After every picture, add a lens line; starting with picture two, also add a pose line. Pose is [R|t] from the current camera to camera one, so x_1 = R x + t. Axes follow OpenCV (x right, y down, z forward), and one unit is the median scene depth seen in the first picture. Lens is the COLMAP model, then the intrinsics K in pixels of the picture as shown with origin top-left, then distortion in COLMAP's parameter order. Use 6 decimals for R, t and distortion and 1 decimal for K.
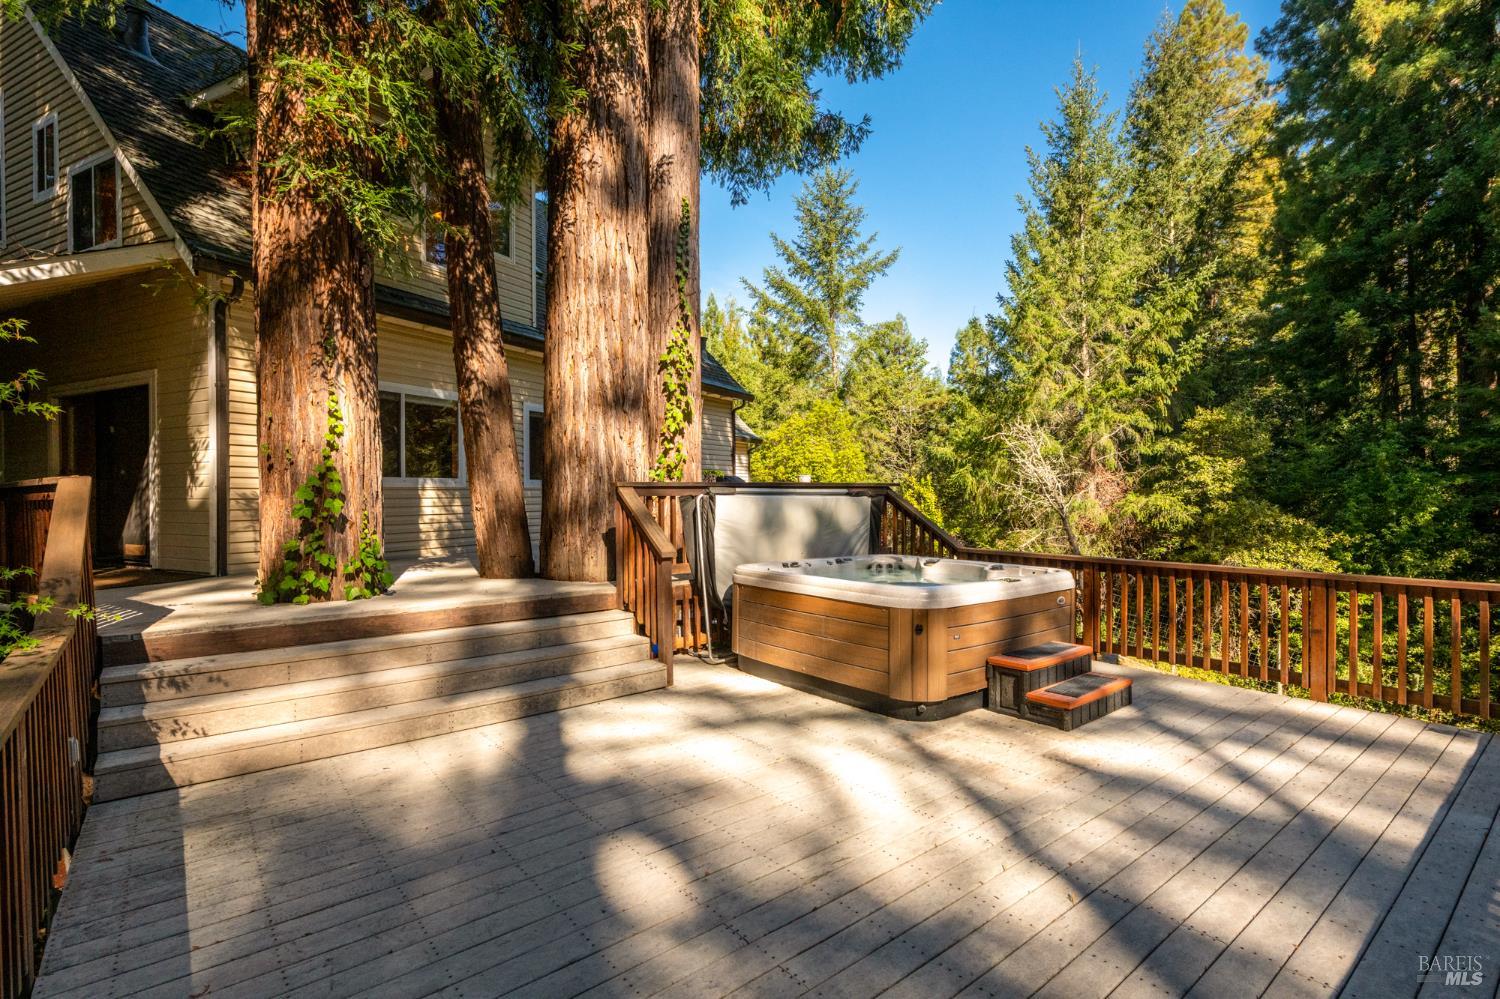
lens RADIAL K [[713.3, 0, 744.6], [0, 713.3, 498.5], [0, 0, 1]] dist [0.000440, -0.000174]
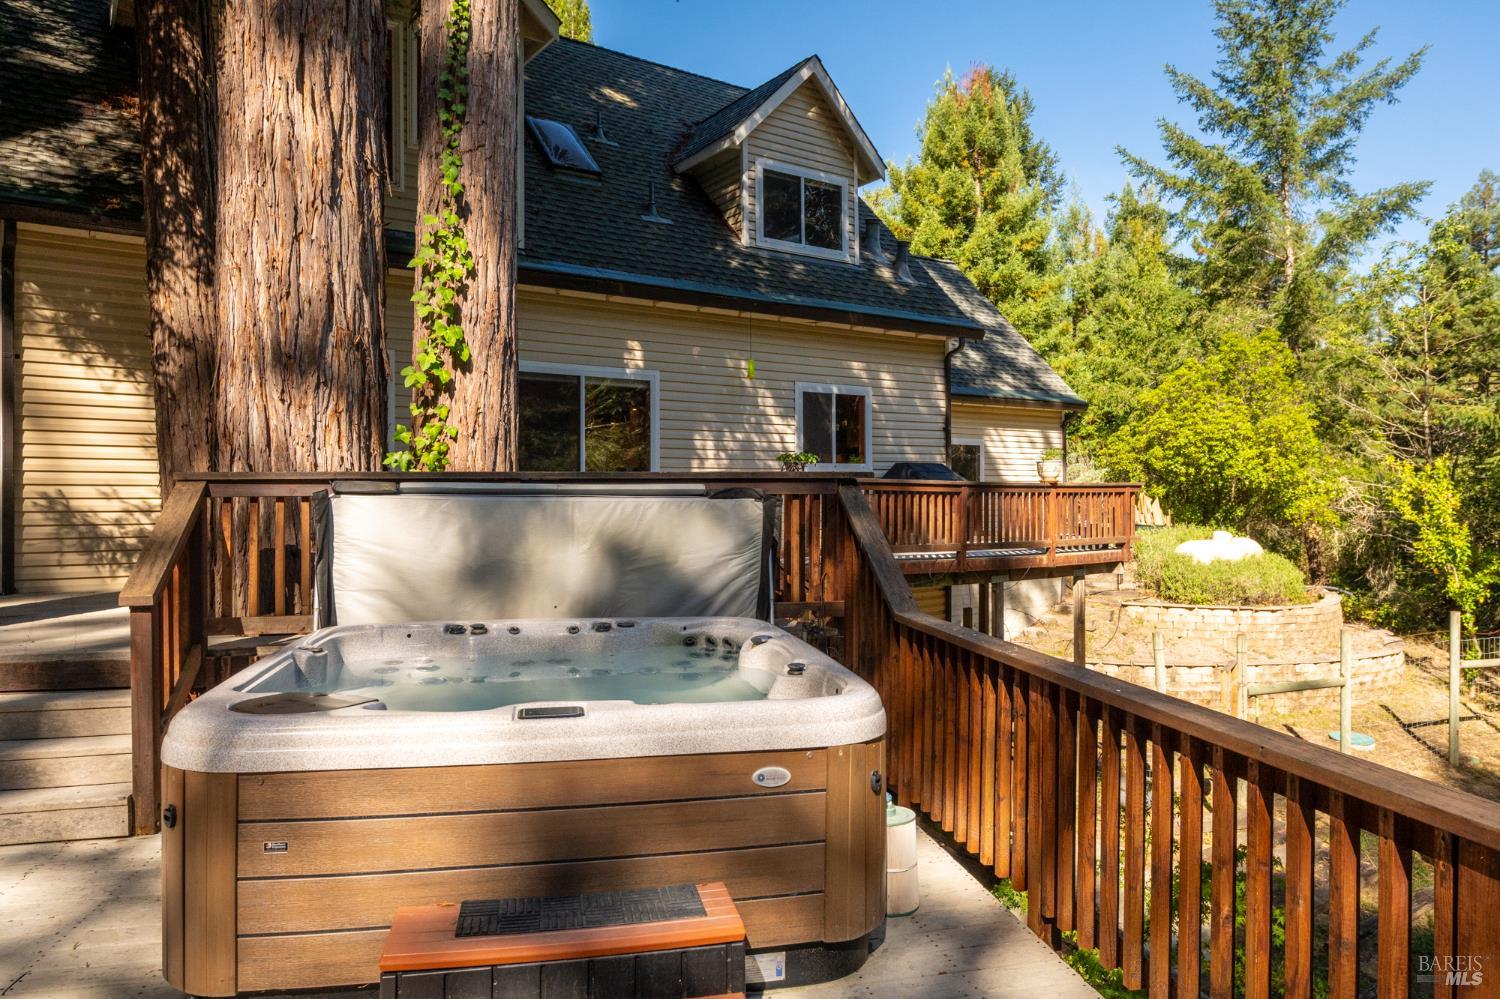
lens RADIAL K [[983.1, 0, 748.7], [0, 983.1, 504.1], [0, 0, 1]] dist [-0.008317, 0.005556]
pose [[0.886148, 0.007994, -0.463334, 0.130437], [-0.005189, 0.999960, 0.007330, -0.001287], [0.463374, -0.004091, 0.886153, 0.102770]]
